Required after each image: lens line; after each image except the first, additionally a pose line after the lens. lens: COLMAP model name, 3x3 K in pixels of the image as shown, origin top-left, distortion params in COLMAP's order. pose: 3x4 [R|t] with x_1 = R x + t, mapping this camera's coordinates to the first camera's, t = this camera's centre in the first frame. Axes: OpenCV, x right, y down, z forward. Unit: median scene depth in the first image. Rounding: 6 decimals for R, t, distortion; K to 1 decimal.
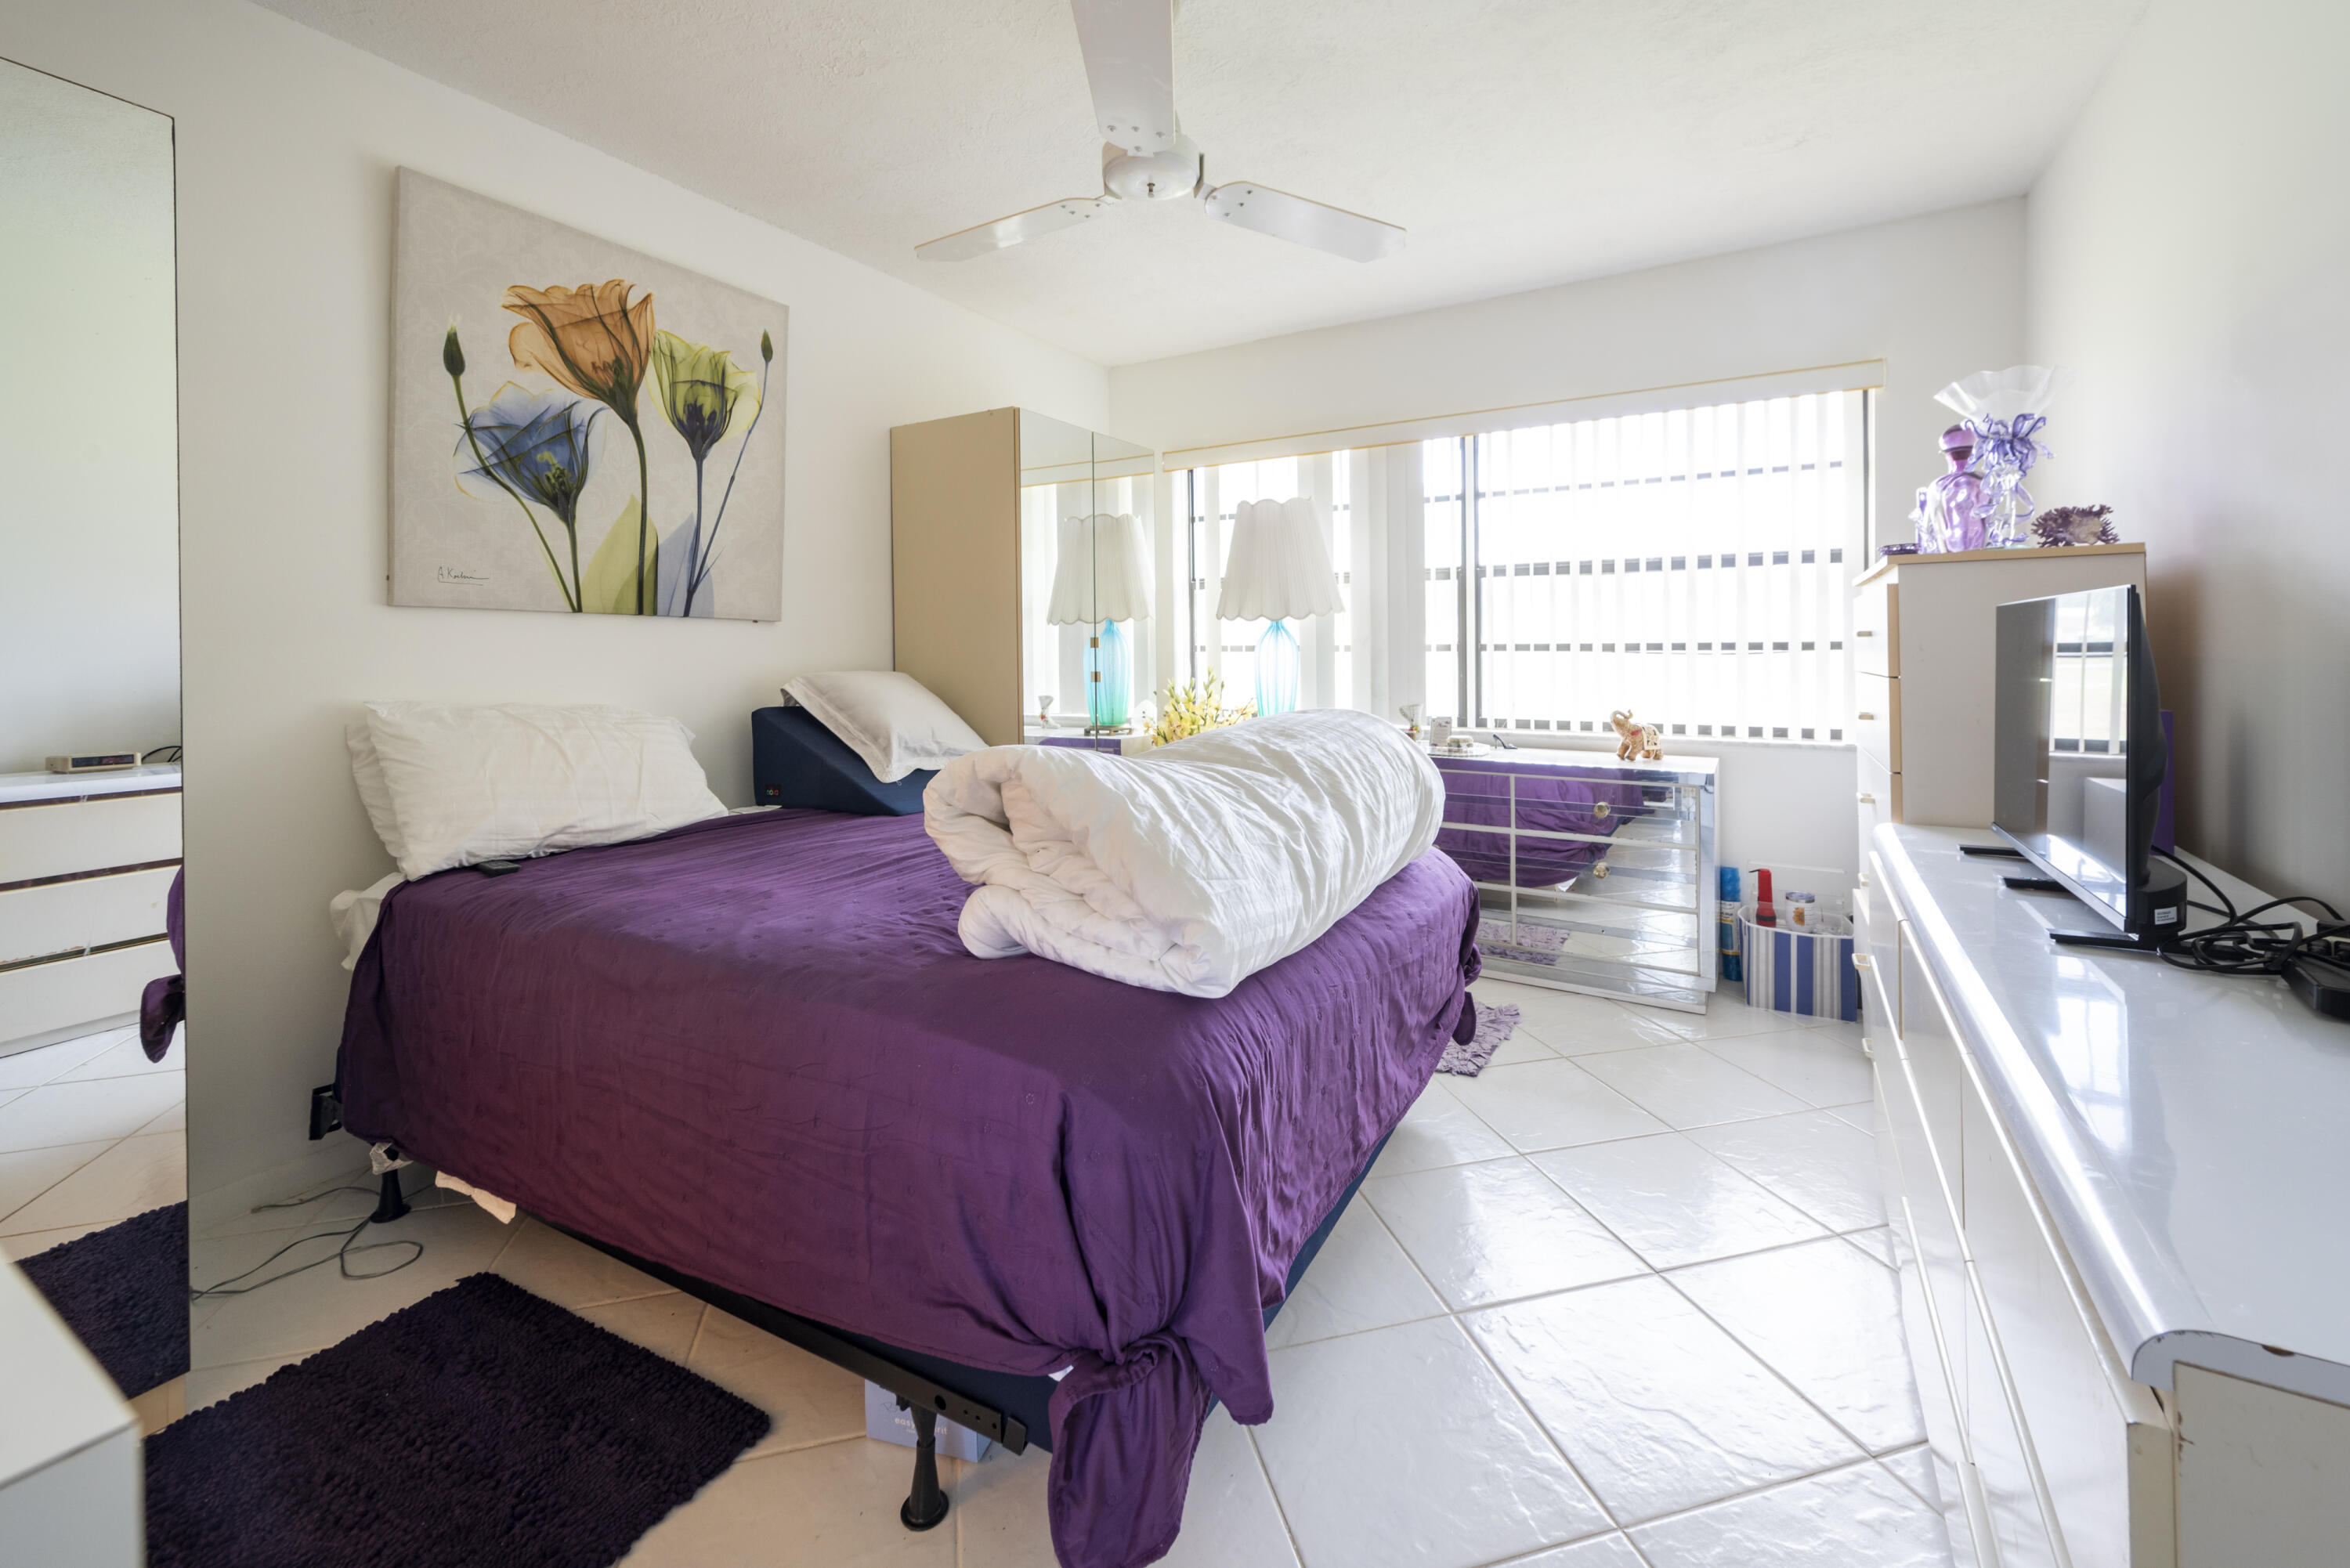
lens RADIAL K [[968.1, 0, 1215.9], [0, 968.1, 678.6], [0, 0, 1]] dist [-0.000001, -0.000263]
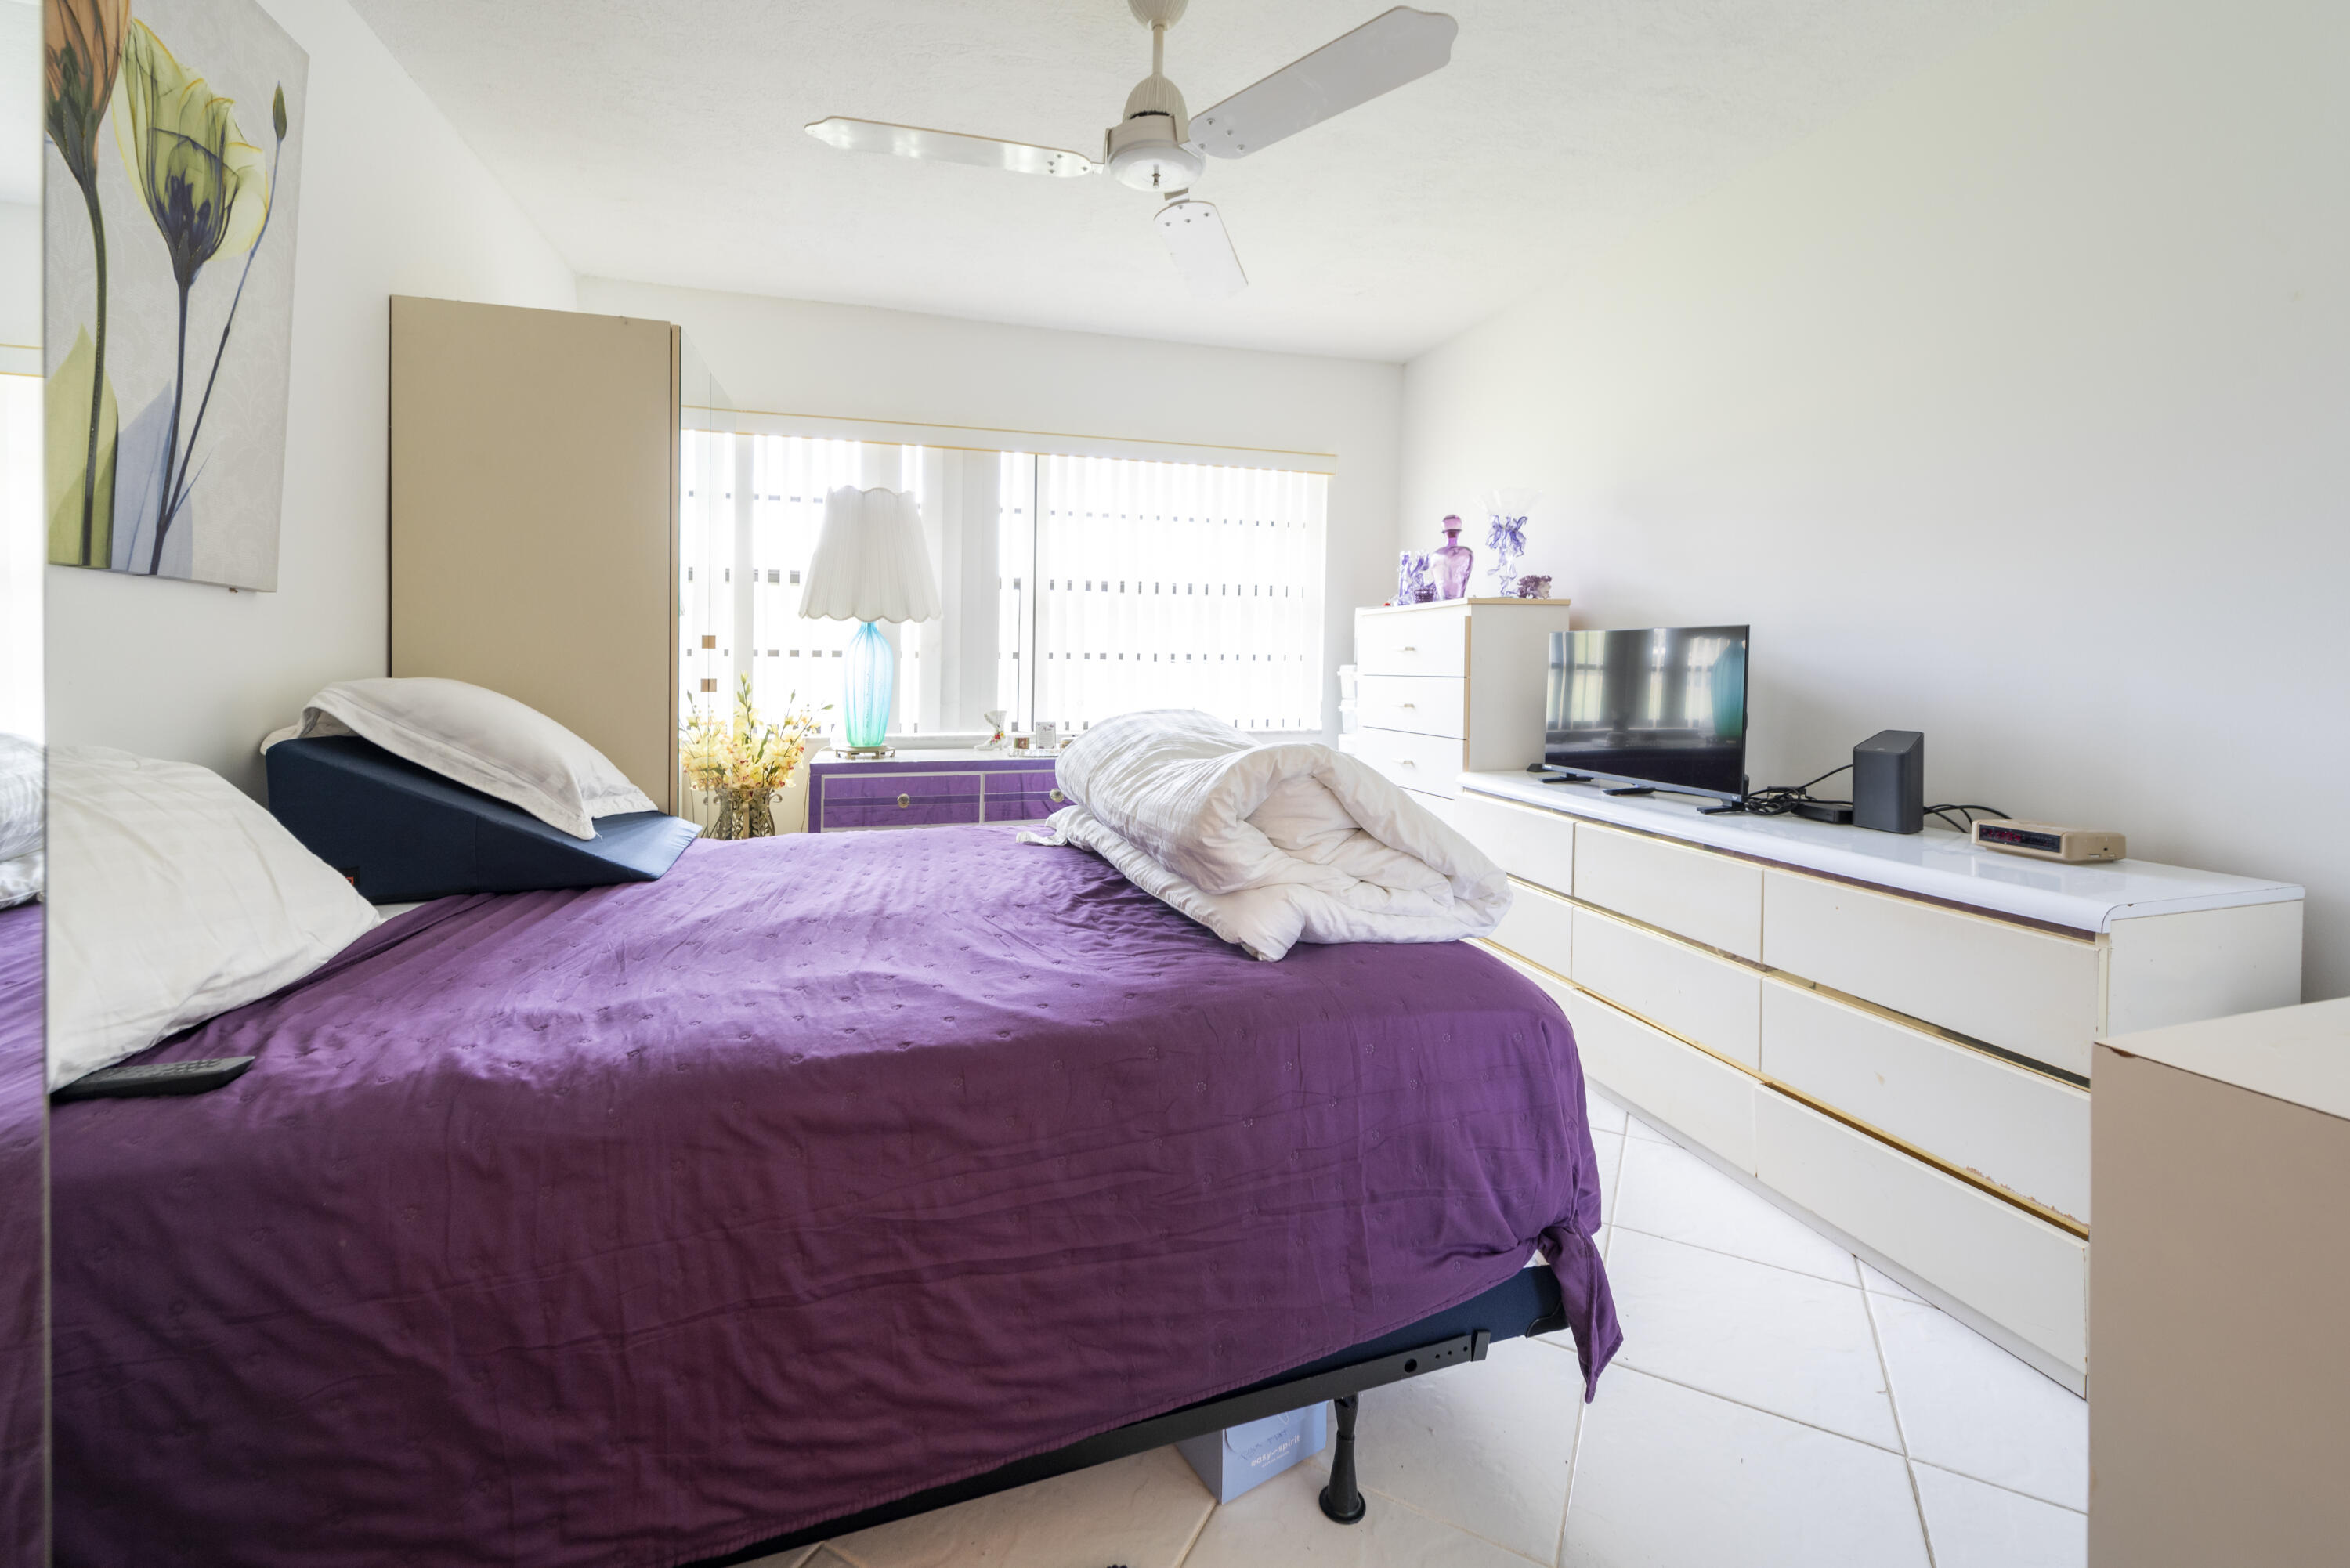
lens RADIAL K [[951.9, 0, 1180.4], [0, 951.9, 713.3], [0, 0, 1]] dist [0.013063, -0.012008]
pose [[0.670001, -0.033583, 0.741600, -0.550245], [0.014409, 0.999376, 0.032238, 0.001502], [-0.742220, -0.010913, 0.670067, 0.232242]]
